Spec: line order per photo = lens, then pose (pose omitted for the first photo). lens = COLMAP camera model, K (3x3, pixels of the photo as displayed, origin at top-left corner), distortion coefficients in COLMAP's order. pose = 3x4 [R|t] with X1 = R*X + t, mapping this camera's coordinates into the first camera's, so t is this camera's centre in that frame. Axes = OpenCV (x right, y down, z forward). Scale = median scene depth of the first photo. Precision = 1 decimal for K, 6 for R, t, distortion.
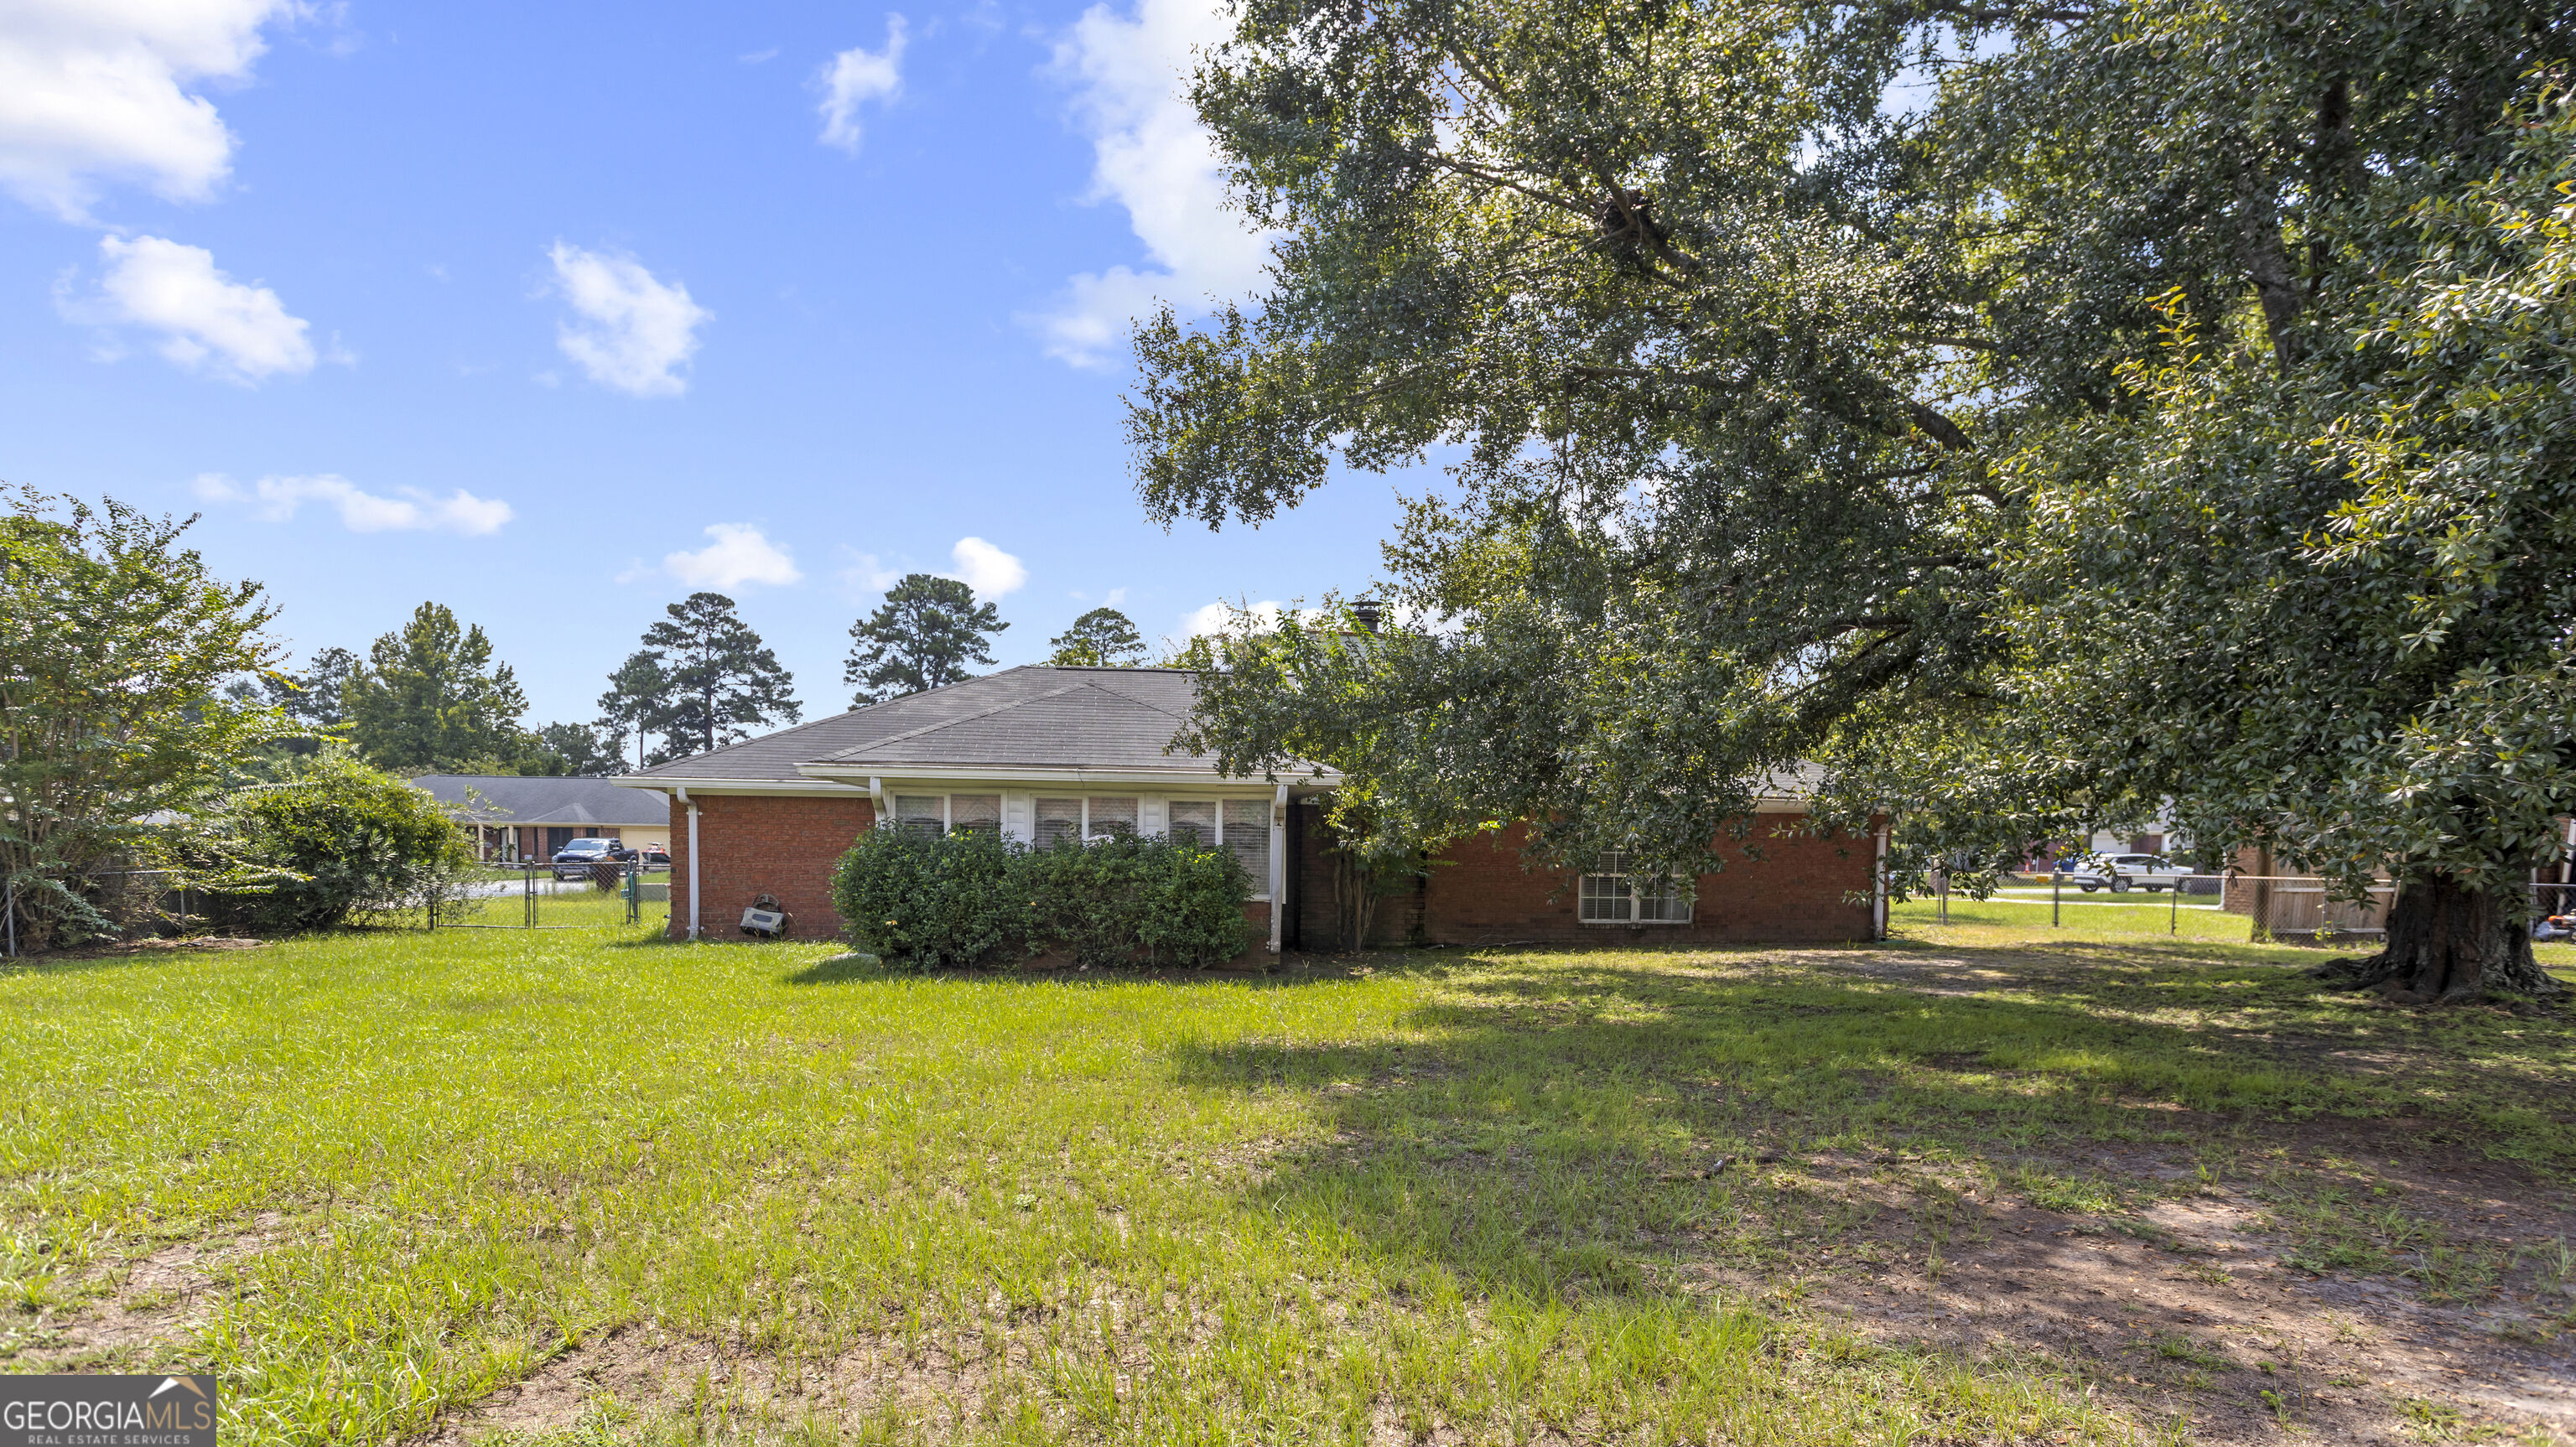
lens RADIAL K [[1858.2, 0, 1288.0], [0, 1858.2, 723.5], [0, 0, 1]] dist [-0.046525, 0.045999]
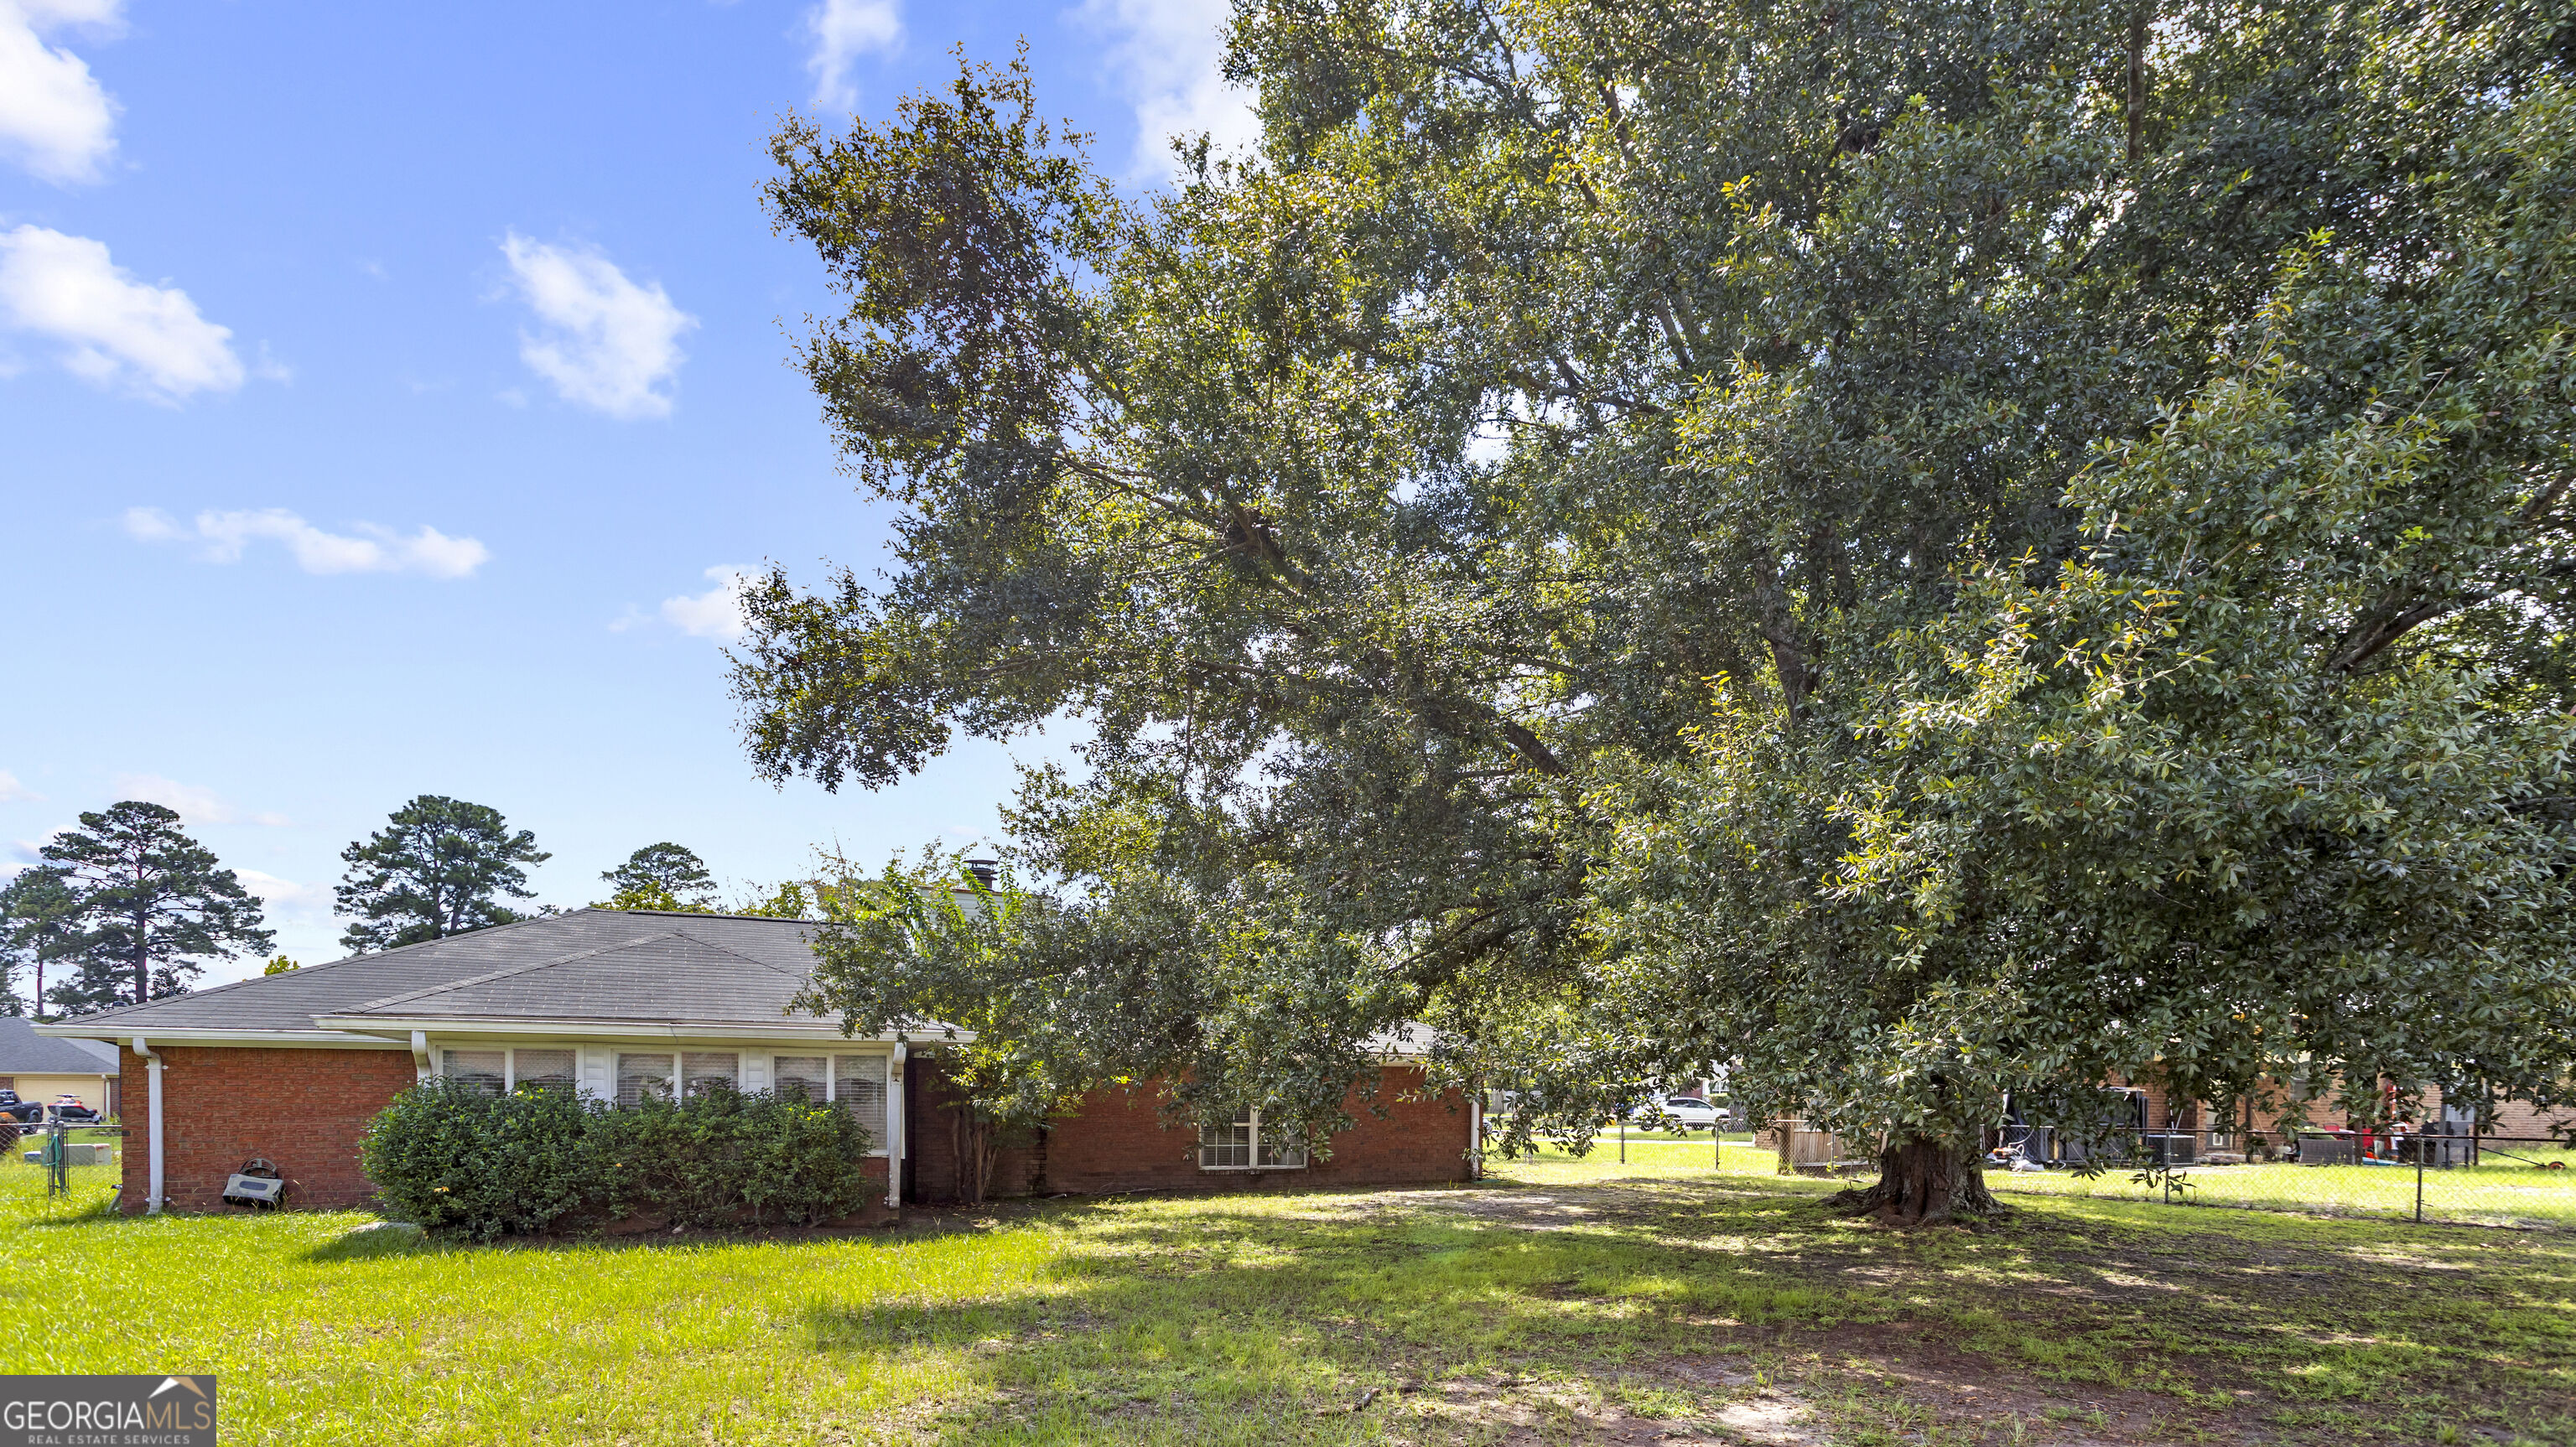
lens RADIAL K [[2073.1, 0, 1288.0], [0, 2073.1, 723.5], [0, 0, 1]] dist [-0.004155, 0.019257]
pose [[0.958821, 0.007230, 0.283920, -0.138459], [0.011753, 0.997810, -0.065100, -0.072491], [-0.283769, 0.065756, 0.956635, -0.184432]]
